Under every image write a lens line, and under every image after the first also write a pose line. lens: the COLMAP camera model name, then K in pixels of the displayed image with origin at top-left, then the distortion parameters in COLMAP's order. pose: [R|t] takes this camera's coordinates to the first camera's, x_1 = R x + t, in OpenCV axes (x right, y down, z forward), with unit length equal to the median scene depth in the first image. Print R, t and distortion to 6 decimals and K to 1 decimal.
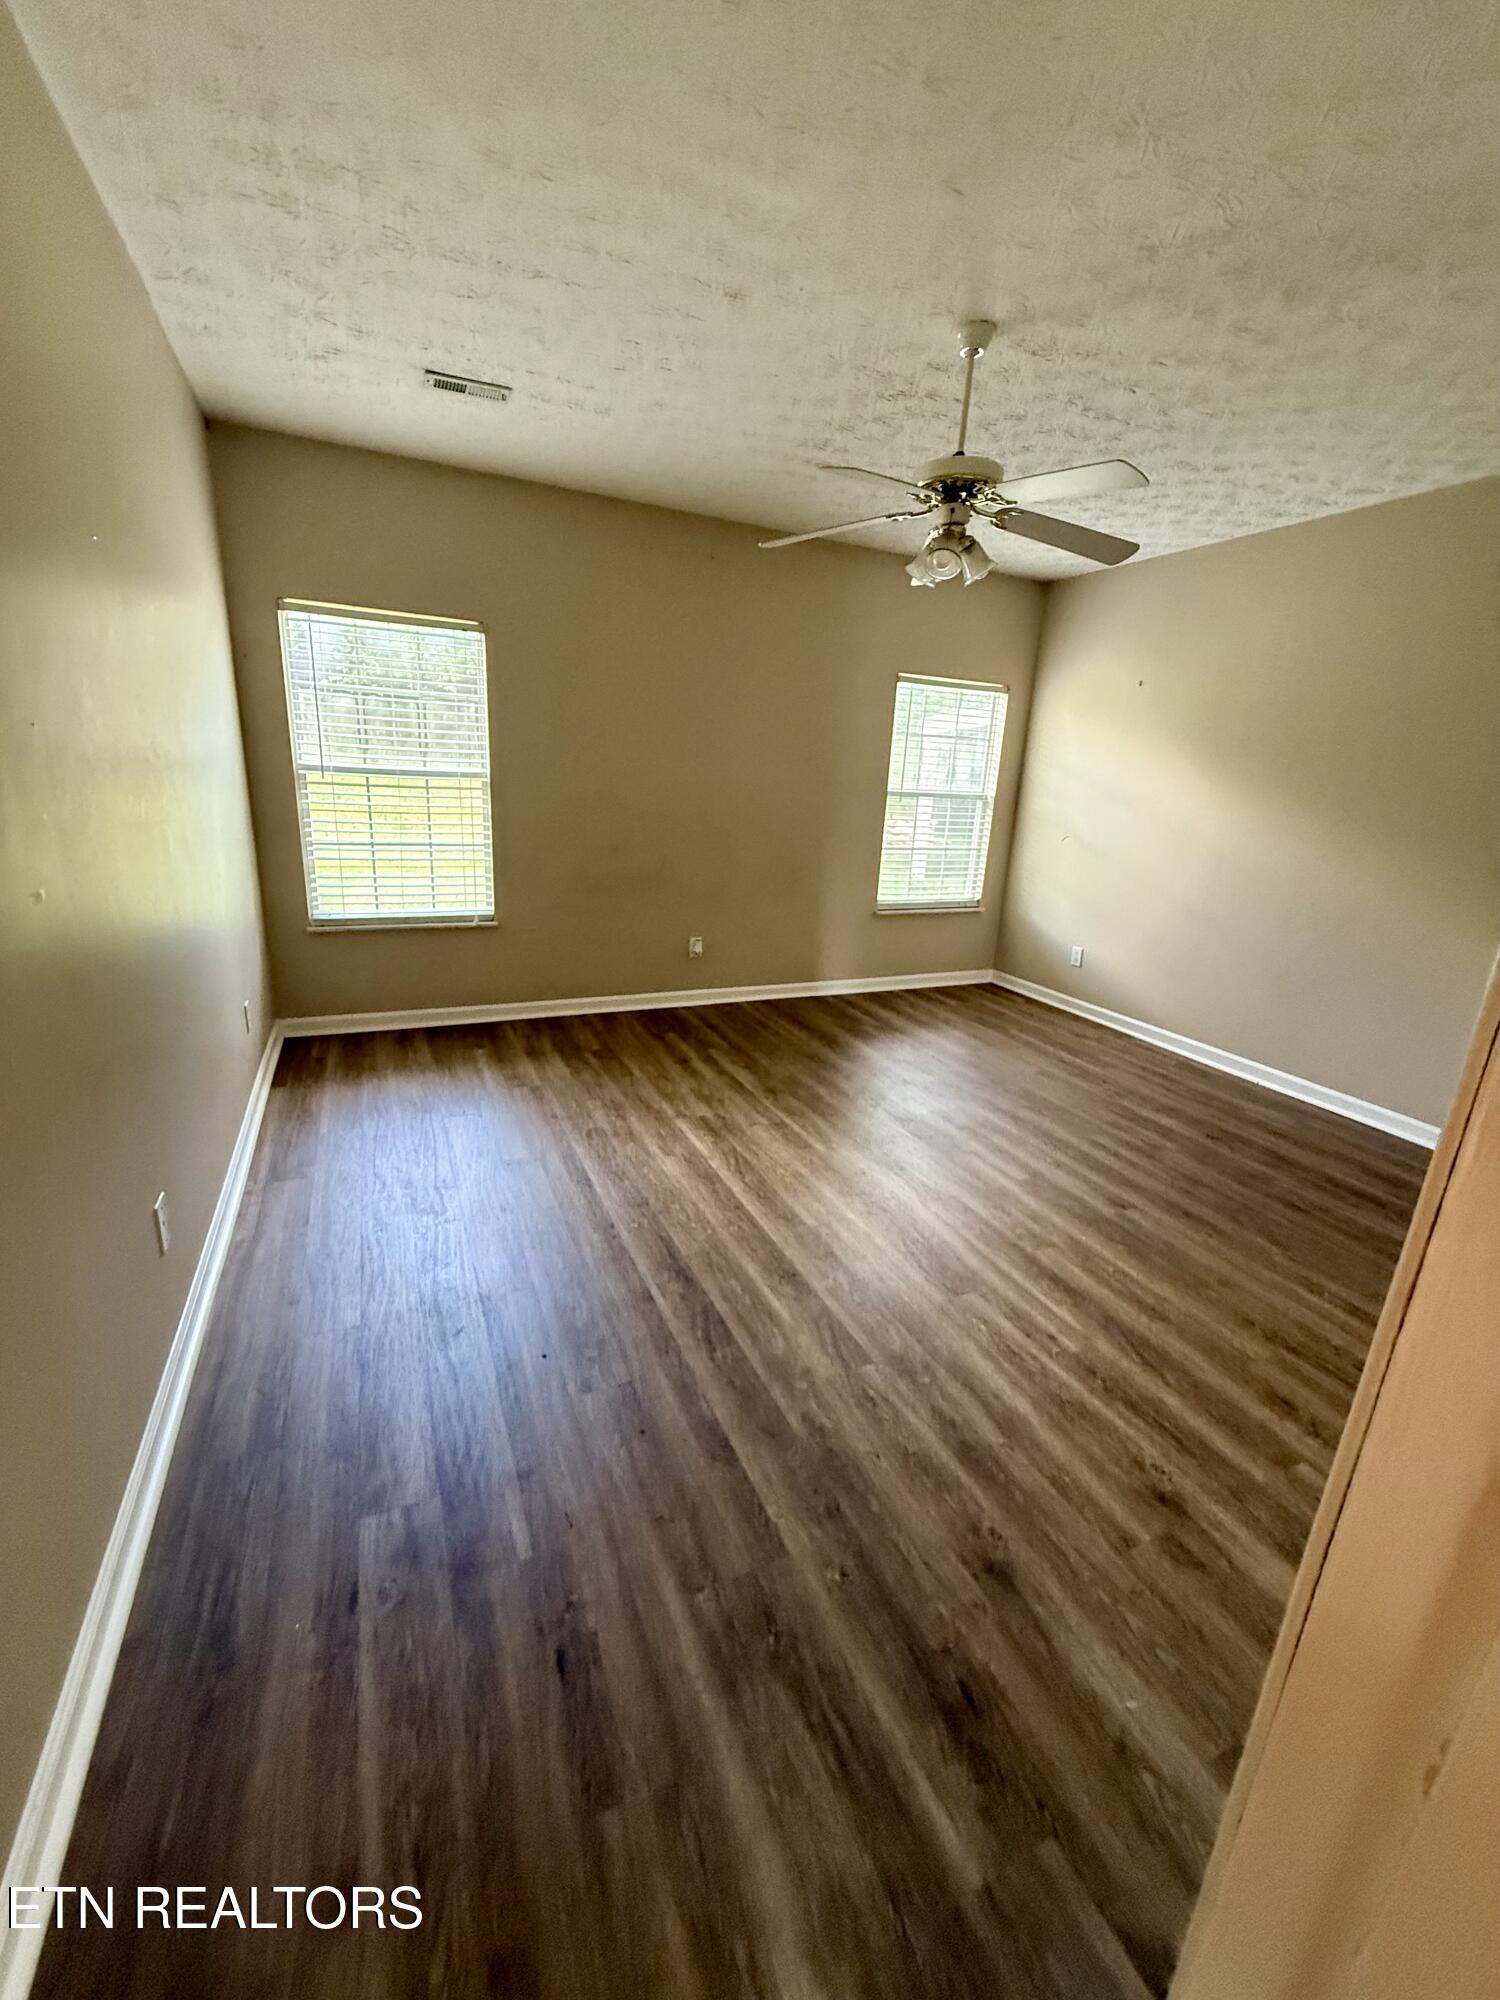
lens RADIAL K [[794.0, 0, 747.4], [0, 794.0, 1000.8], [0, 0, 1]] dist [-0.002587, -0.000206]
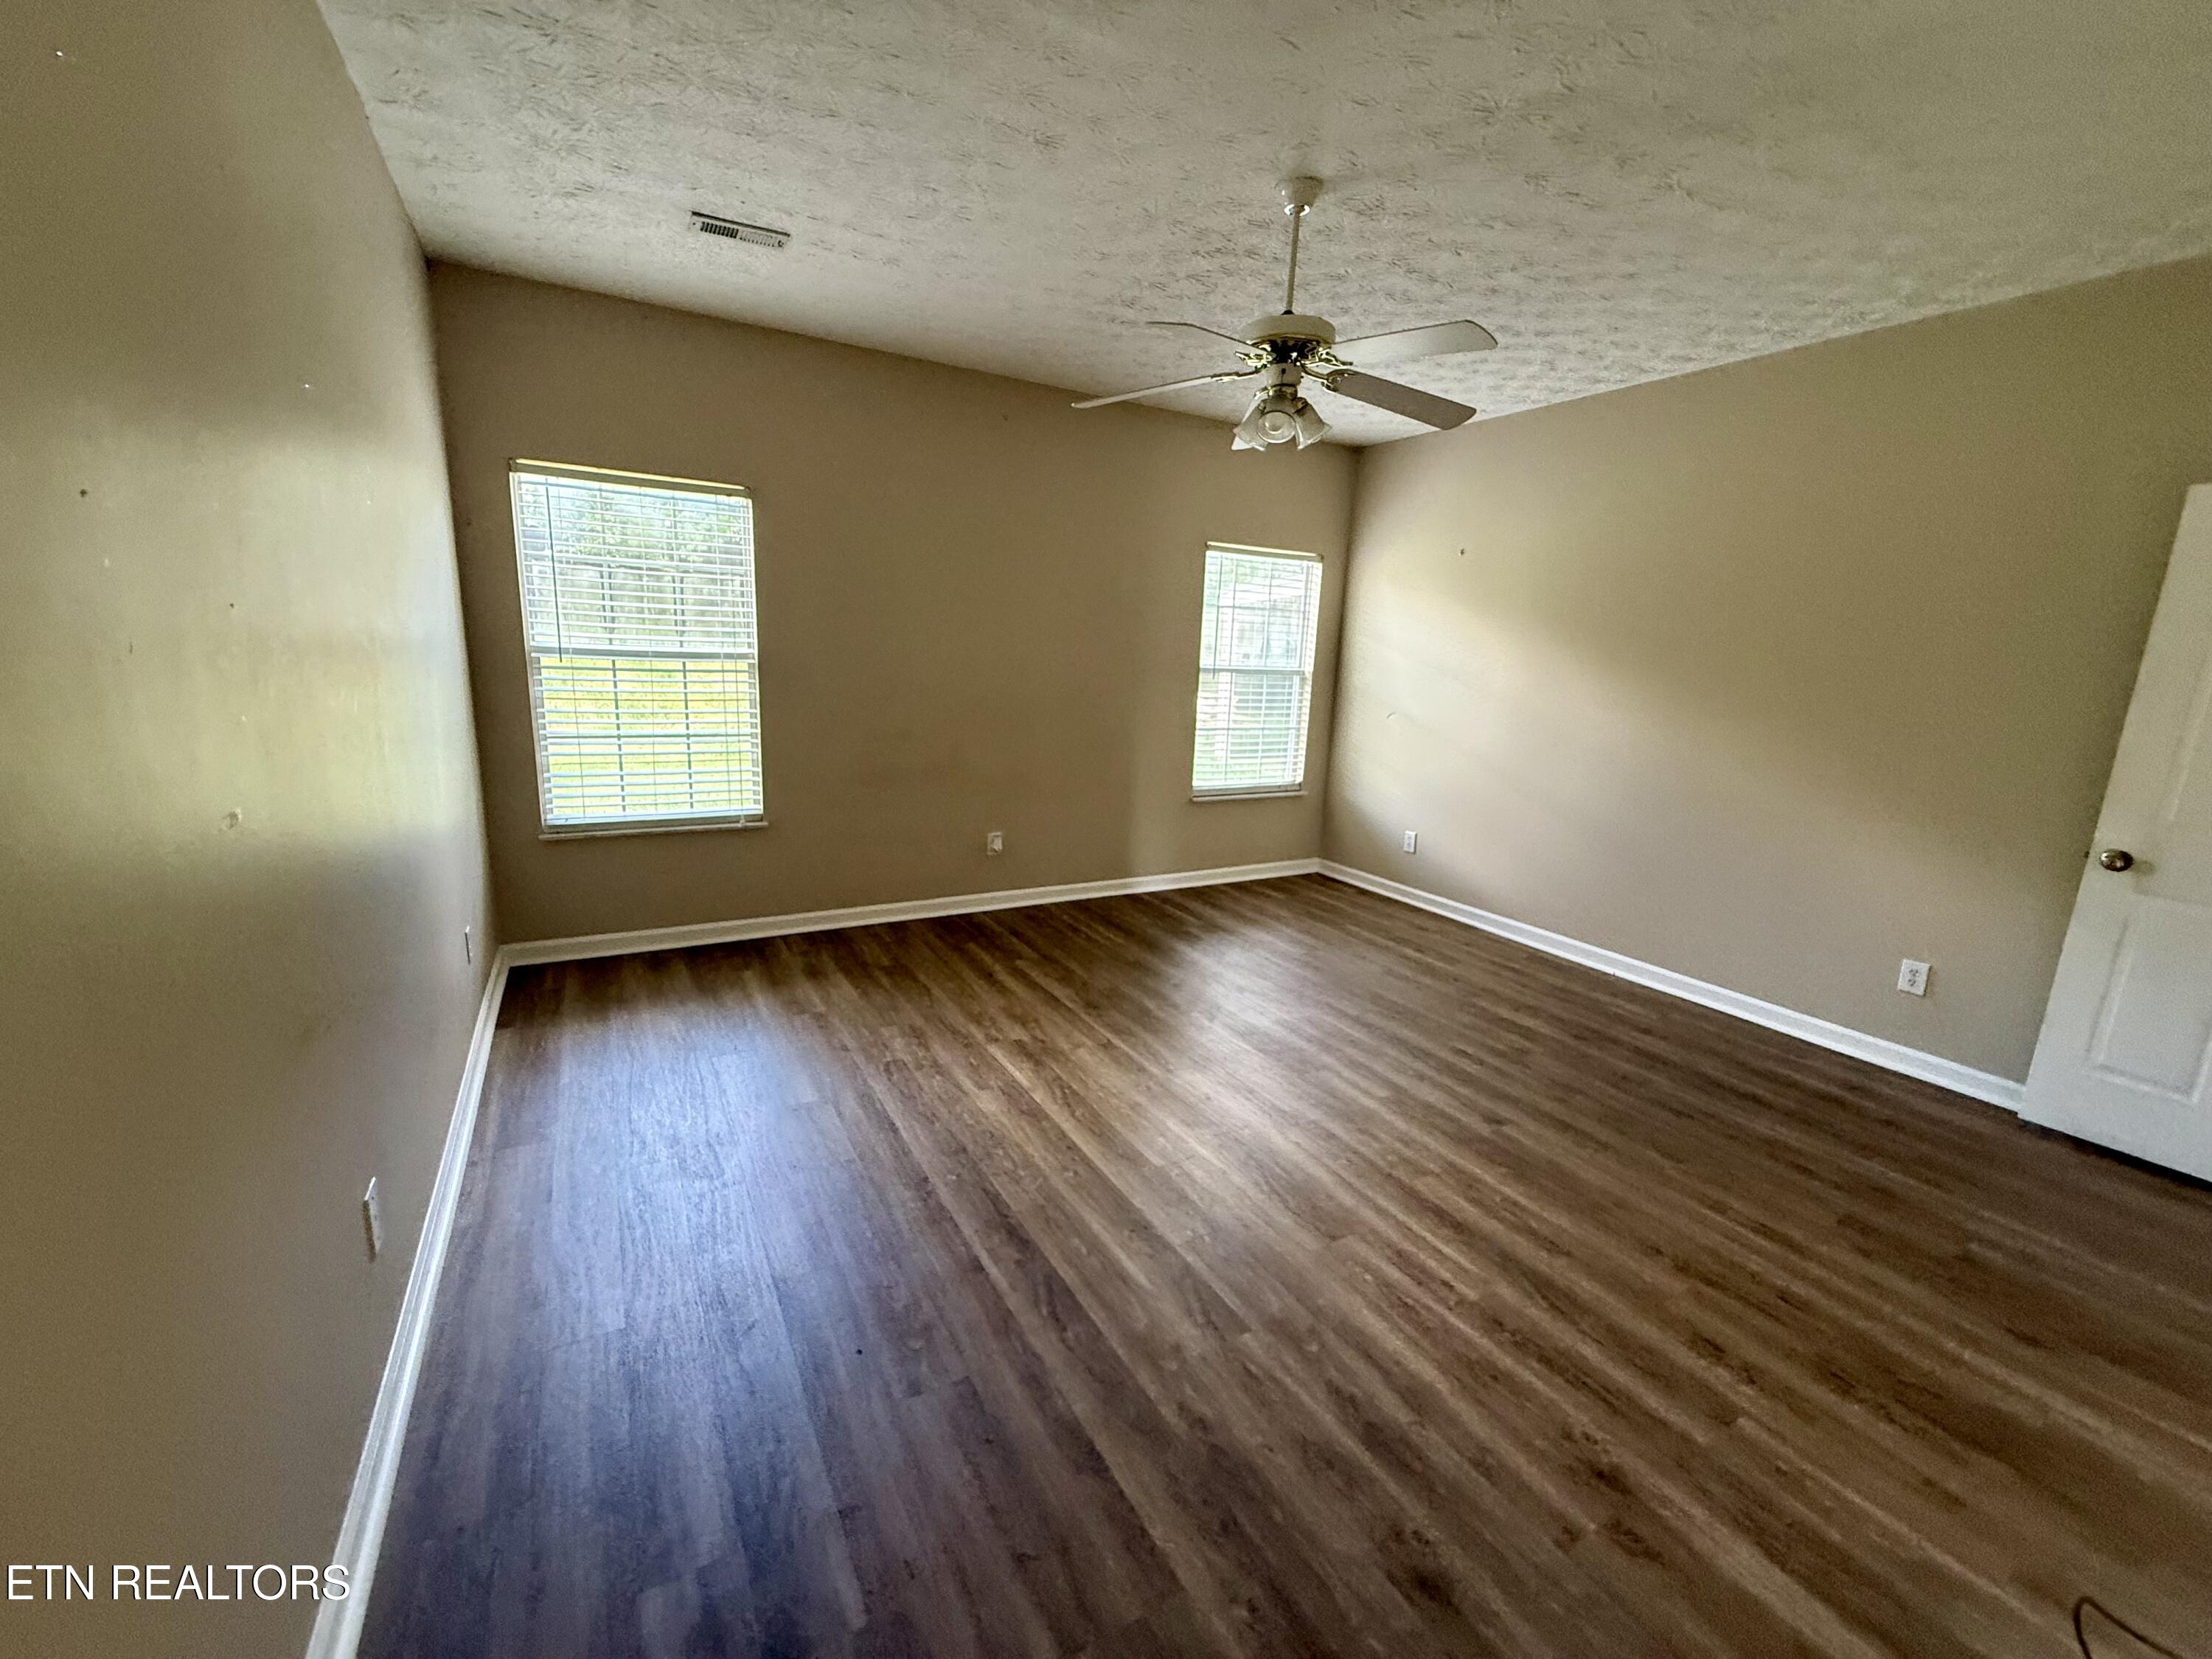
lens RADIAL K [[878.2, 0, 1099.2], [0, 878.2, 837.1], [0, 0, 1]] dist [-0.002587, -0.000206]
pose [[0.996439, -0.027884, 0.079573, -0.044317], [0.033138, 0.997302, -0.065498, -0.011706], [-0.077532, 0.067901, 0.994675, 0.026461]]
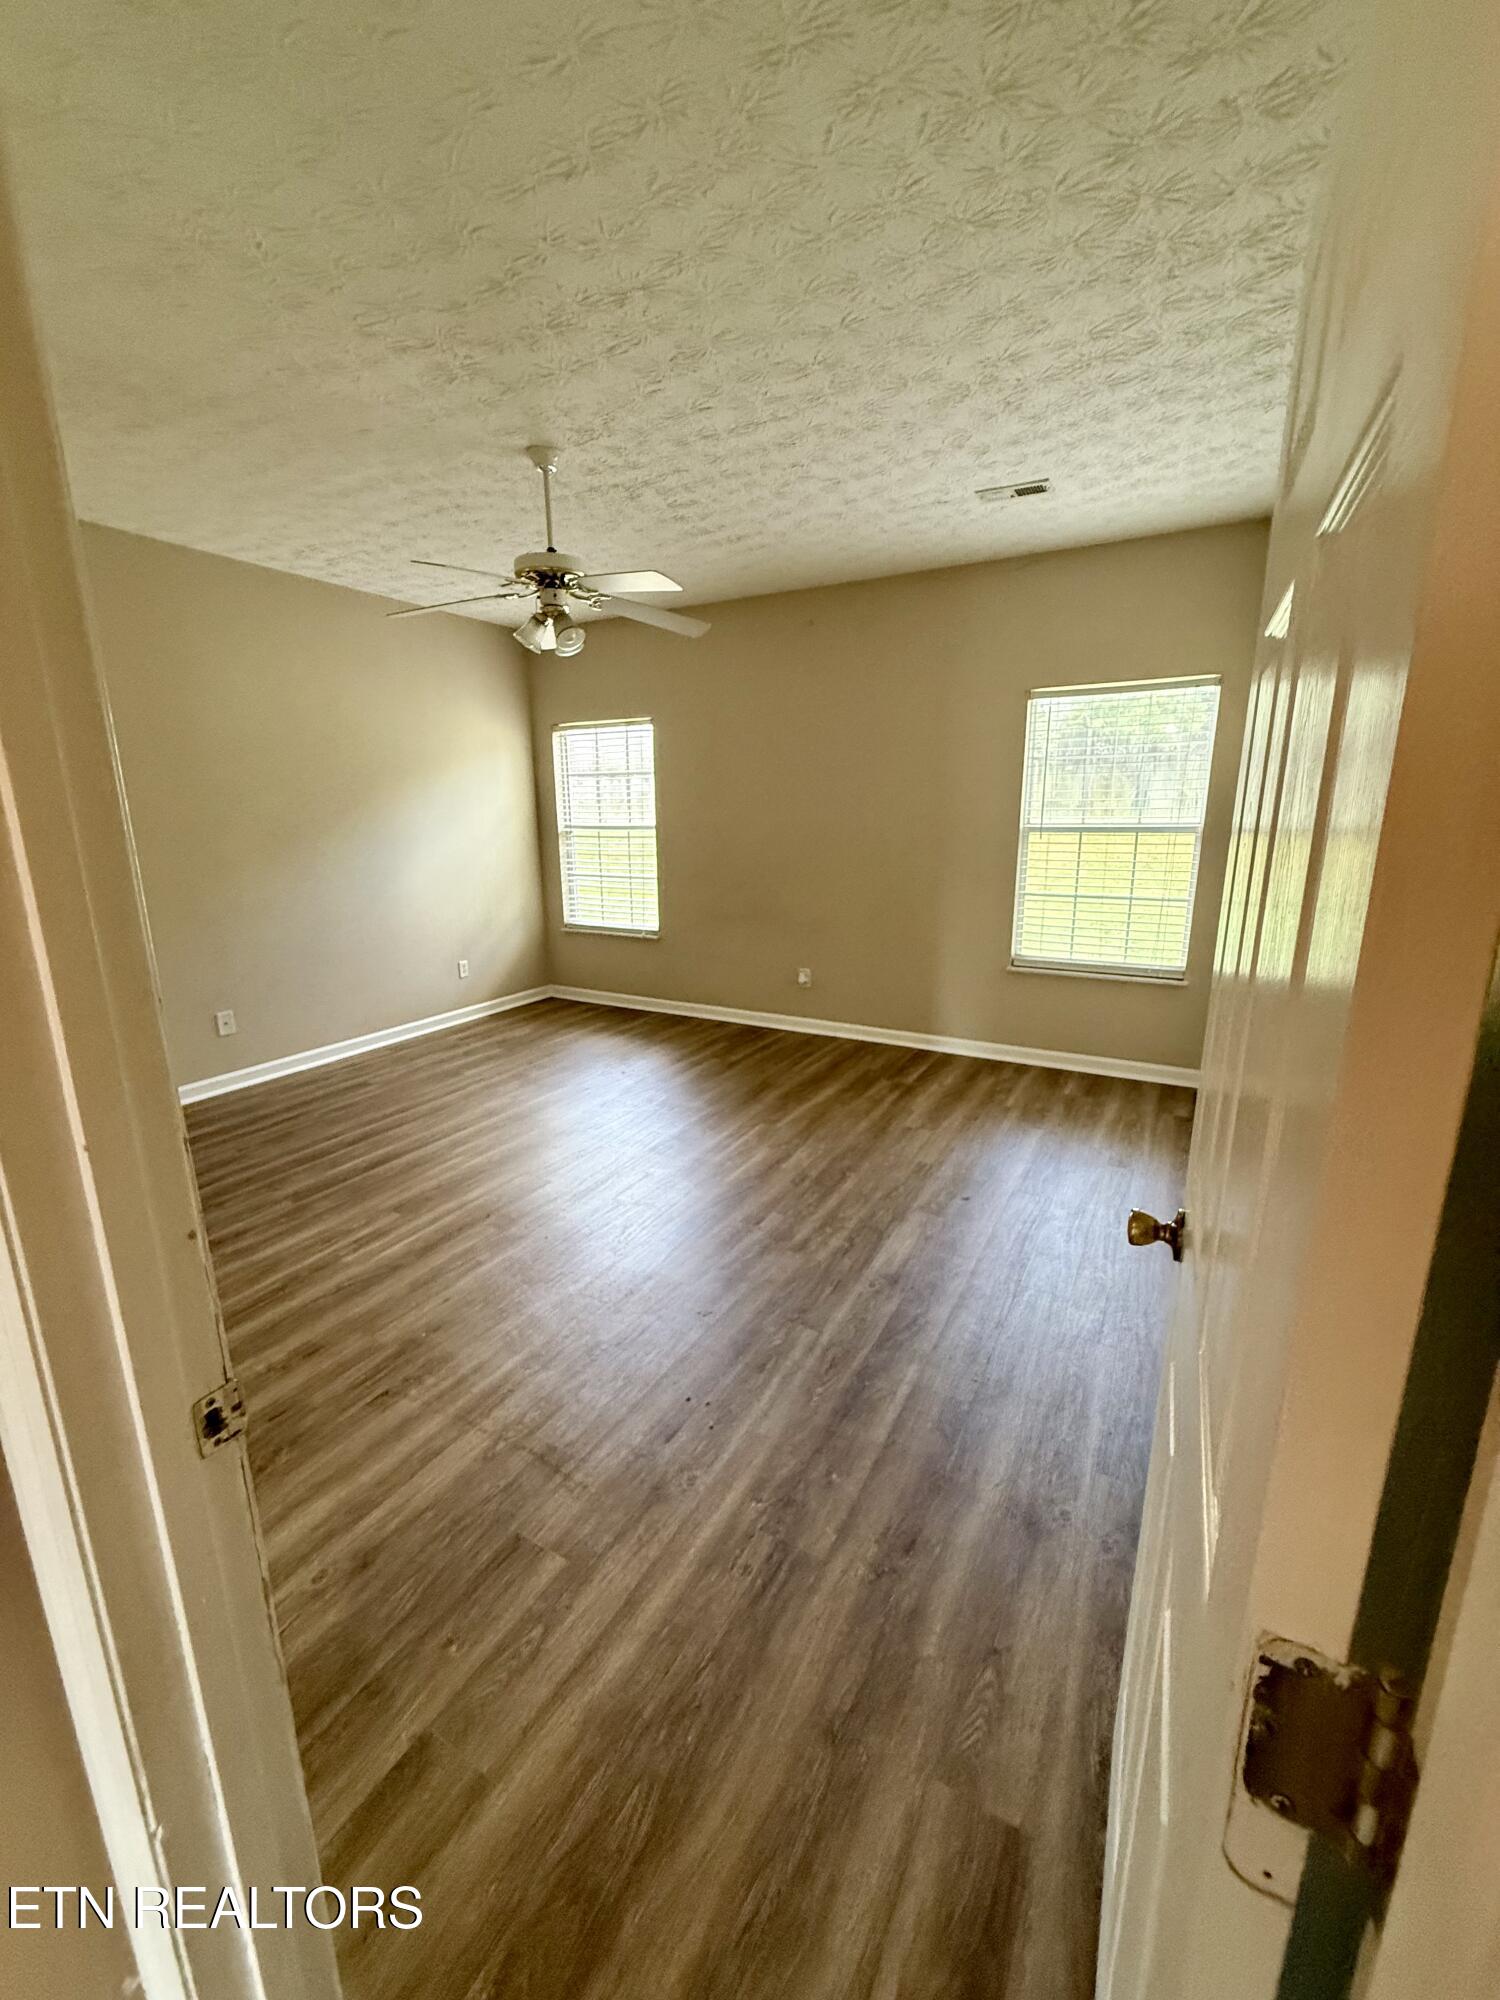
lens RADIAL K [[794.0, 0, 742.8], [0, 794.0, 997.1], [0, 0, 1]] dist [-0.002587, -0.000206]
pose [[0.587729, 0.131859, -0.798240, 1.241618], [-0.189897, 0.981550, 0.022322, -0.083320], [0.786456, 0.138464, 0.601925, 0.491450]]
